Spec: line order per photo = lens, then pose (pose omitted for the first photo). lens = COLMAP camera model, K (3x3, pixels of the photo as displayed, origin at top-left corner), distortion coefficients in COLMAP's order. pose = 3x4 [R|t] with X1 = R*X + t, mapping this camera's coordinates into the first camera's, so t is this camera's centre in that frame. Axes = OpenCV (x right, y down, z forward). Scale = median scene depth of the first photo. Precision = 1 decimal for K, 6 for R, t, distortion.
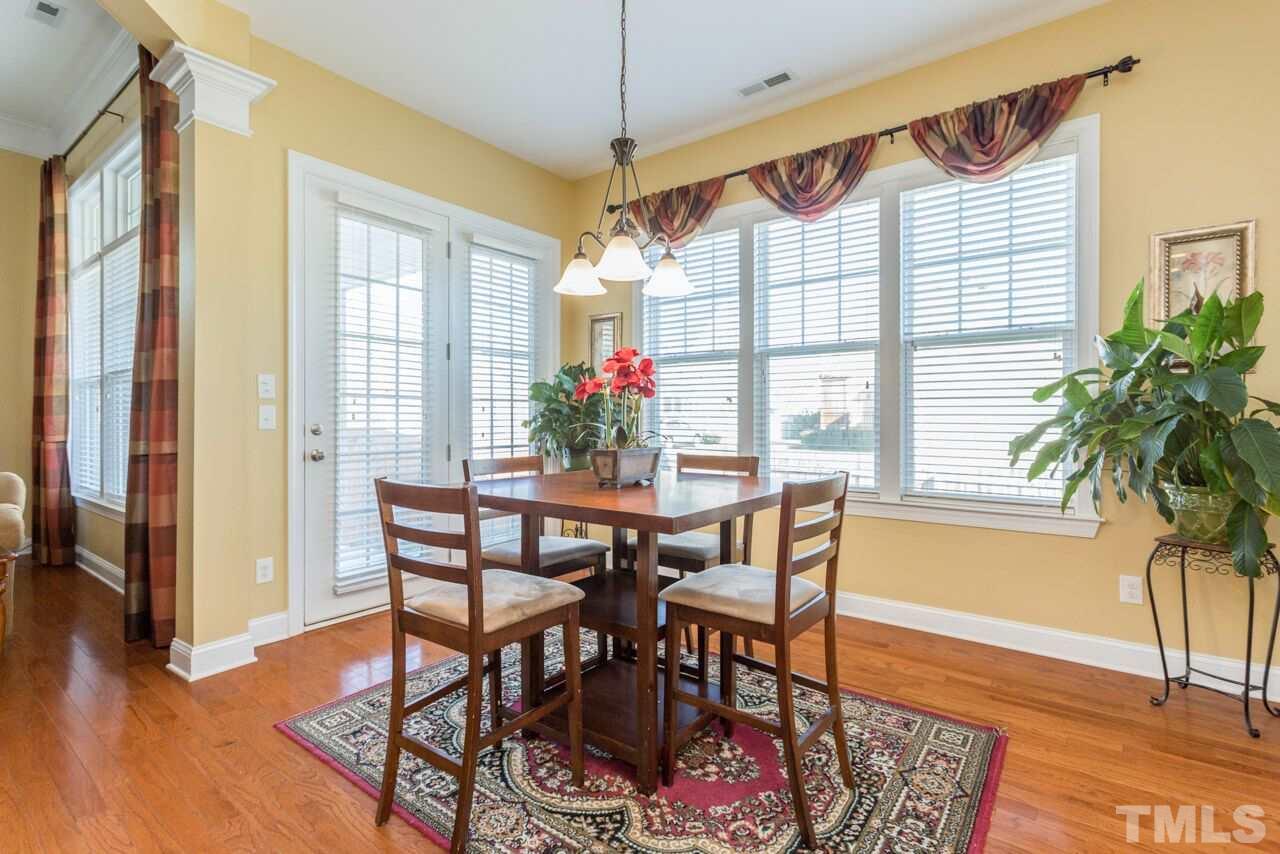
lens RADIAL K [[610.4, 0, 632.3], [0, 610.4, 418.4], [0, 0, 1]] dist [0.004316, 0.000622]
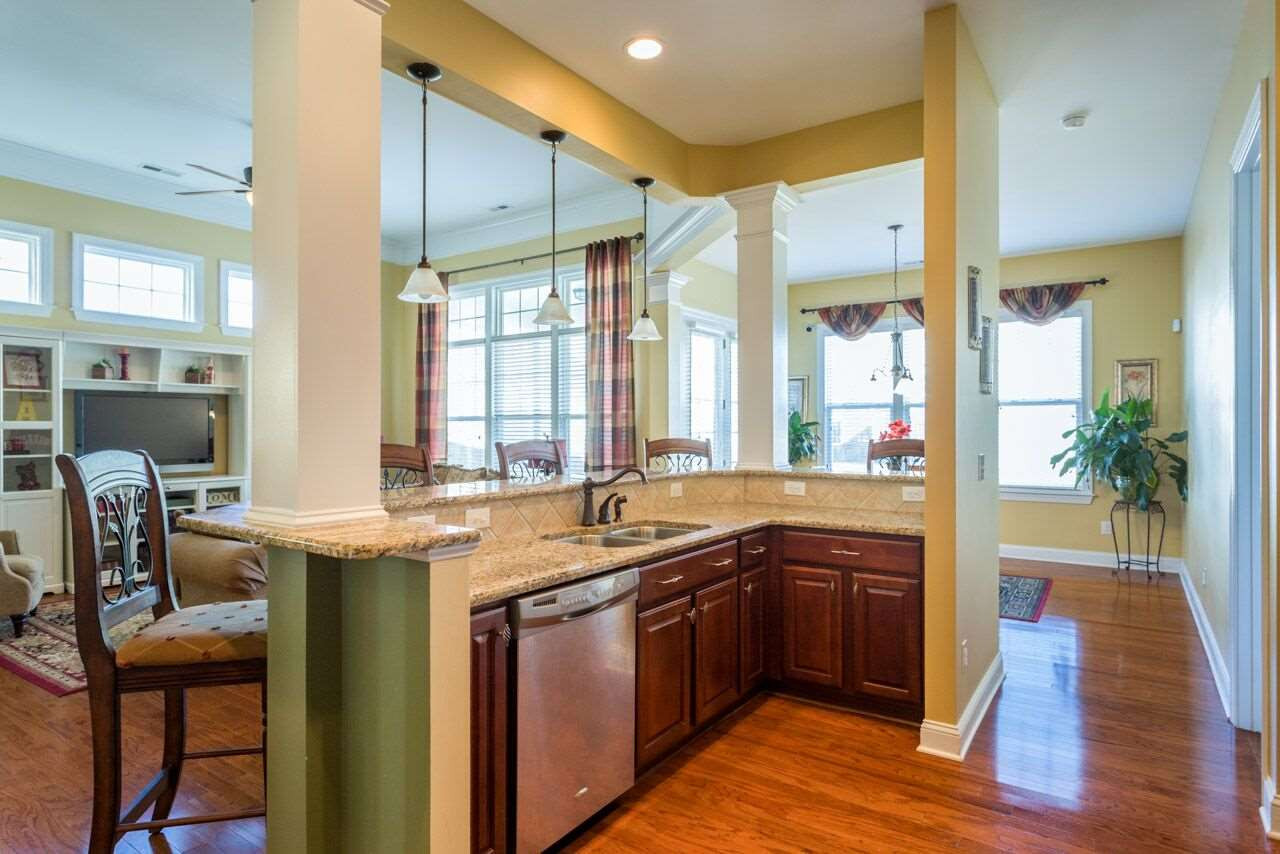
lens RADIAL K [[710.3, 0, 640.0], [0, 710.3, 427.0], [0, 0, 1]] dist [-0.004935, -0.000100]
pose [[0.998395, 0.000016, 0.056637, -0.926282], [0.000155, 0.999995, -0.003021, -0.060799], [-0.056637, 0.003025, 0.998390, -1.344892]]
